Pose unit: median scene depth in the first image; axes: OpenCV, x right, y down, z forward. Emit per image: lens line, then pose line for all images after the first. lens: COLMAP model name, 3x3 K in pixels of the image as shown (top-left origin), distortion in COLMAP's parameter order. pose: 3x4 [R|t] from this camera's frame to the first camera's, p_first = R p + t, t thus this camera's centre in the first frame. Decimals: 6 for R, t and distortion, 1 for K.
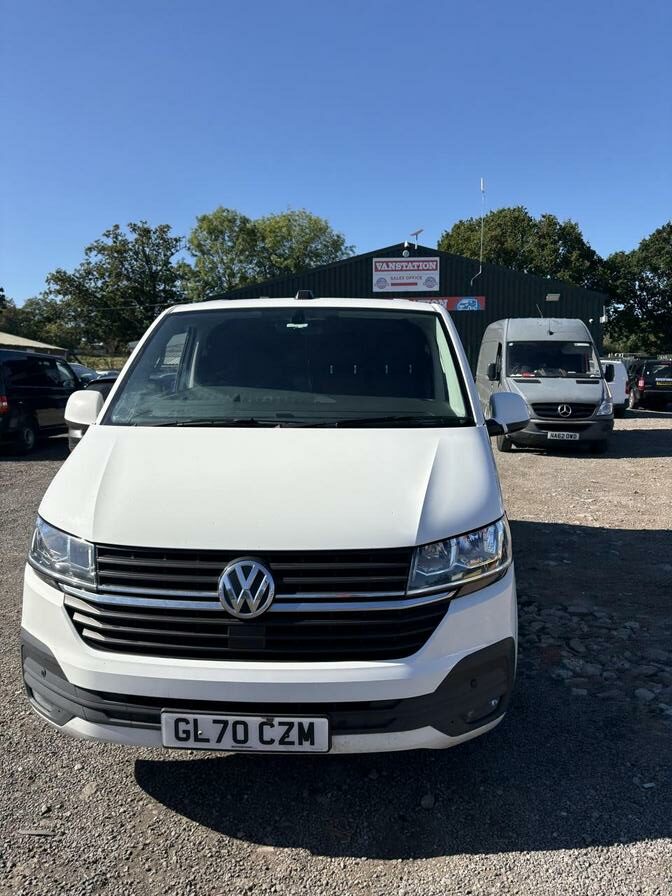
lens RADIAL K [[649.0, 0, 338.8], [0, 649.0, 451.9], [0, 0, 1]] dist [0.039753, -0.054959]
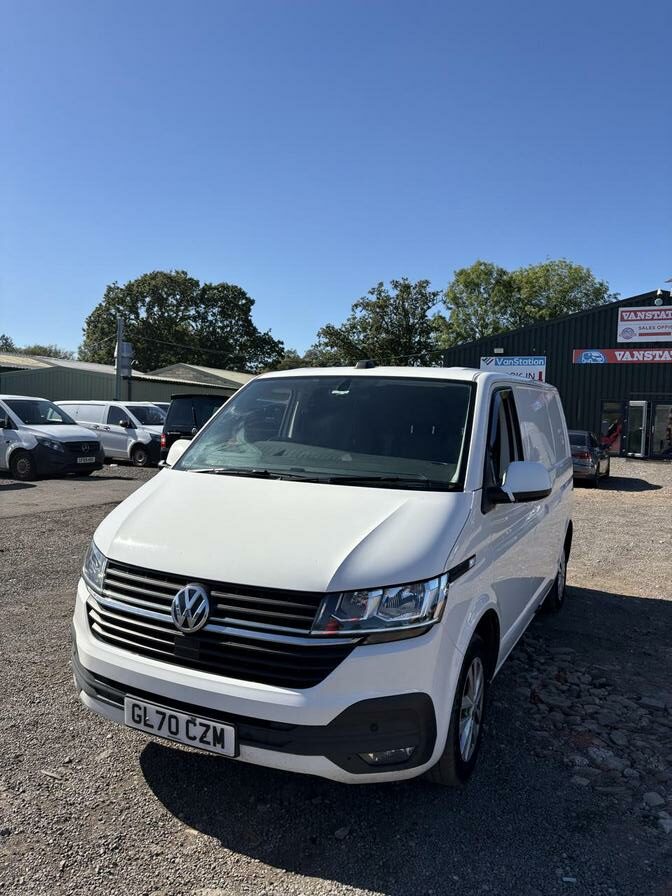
lens RADIAL K [[649.0, 0, 338.8], [0, 649.0, 451.9], [0, 0, 1]] dist [0.039753, -0.054959]
pose [[0.928757, 0.054073, -0.366725, 0.536315], [-0.081134, 0.994969, -0.058770, -0.034424], [0.361702, 0.084337, 0.928471, -0.071492]]
